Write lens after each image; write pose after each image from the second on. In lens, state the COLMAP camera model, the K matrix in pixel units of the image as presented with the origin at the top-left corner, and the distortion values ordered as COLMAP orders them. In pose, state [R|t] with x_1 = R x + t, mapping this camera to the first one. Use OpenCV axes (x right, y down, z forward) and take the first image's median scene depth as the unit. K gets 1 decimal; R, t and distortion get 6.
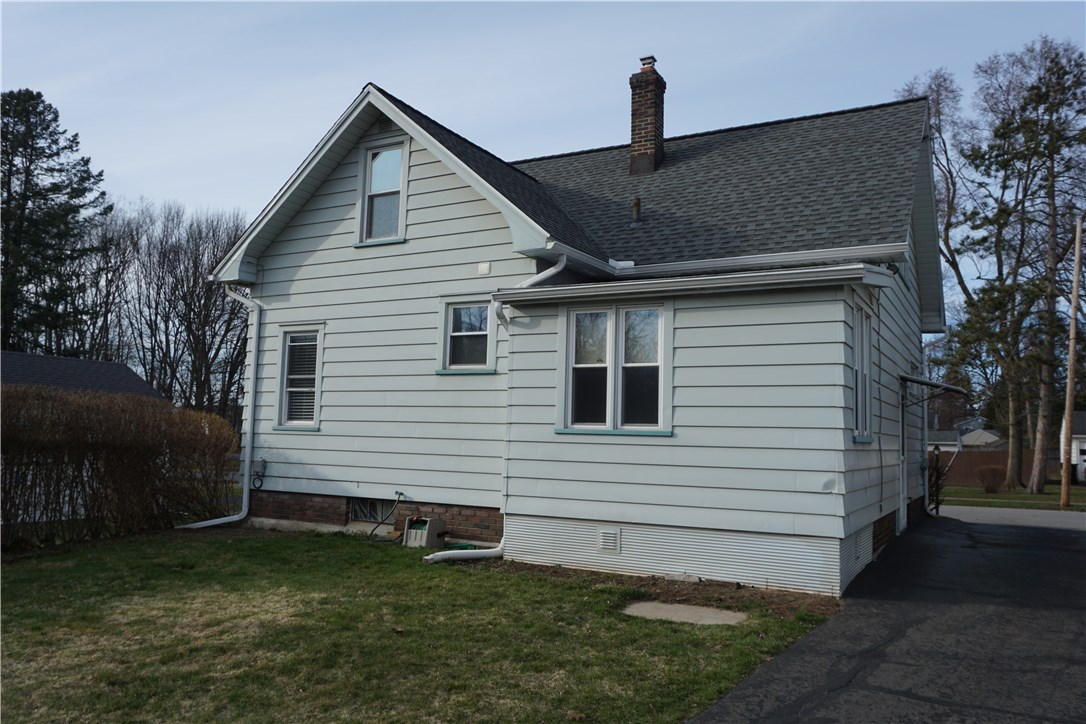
lens RADIAL K [[817.1, 0, 543.0], [0, 817.1, 362.0], [0, 0, 1]] dist [-0.003444, 0.000331]
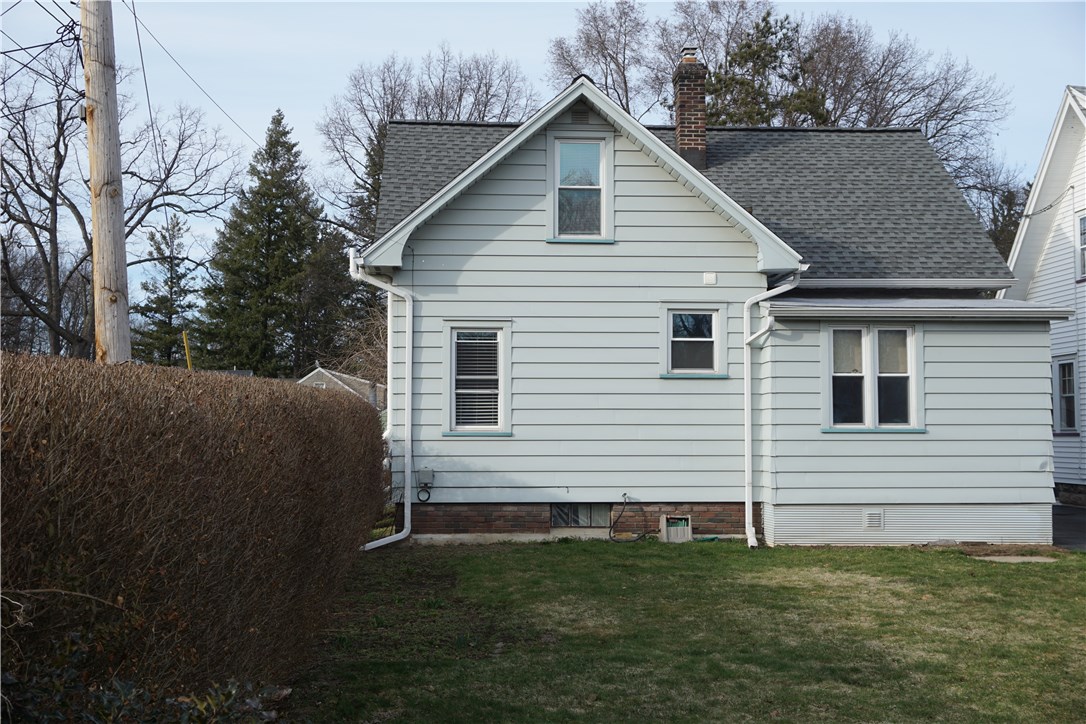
lens RADIAL K [[1236.7, 0, 543.0], [0, 1236.7, 362.0], [0, 0, 1]] dist [0.054025, 0.001419]
pose [[0.846068, 0.007050, 0.533029, -1.087913], [-0.026196, 0.999254, 0.028365, -0.045395], [-0.532431, -0.037962, 0.845622, -0.238961]]
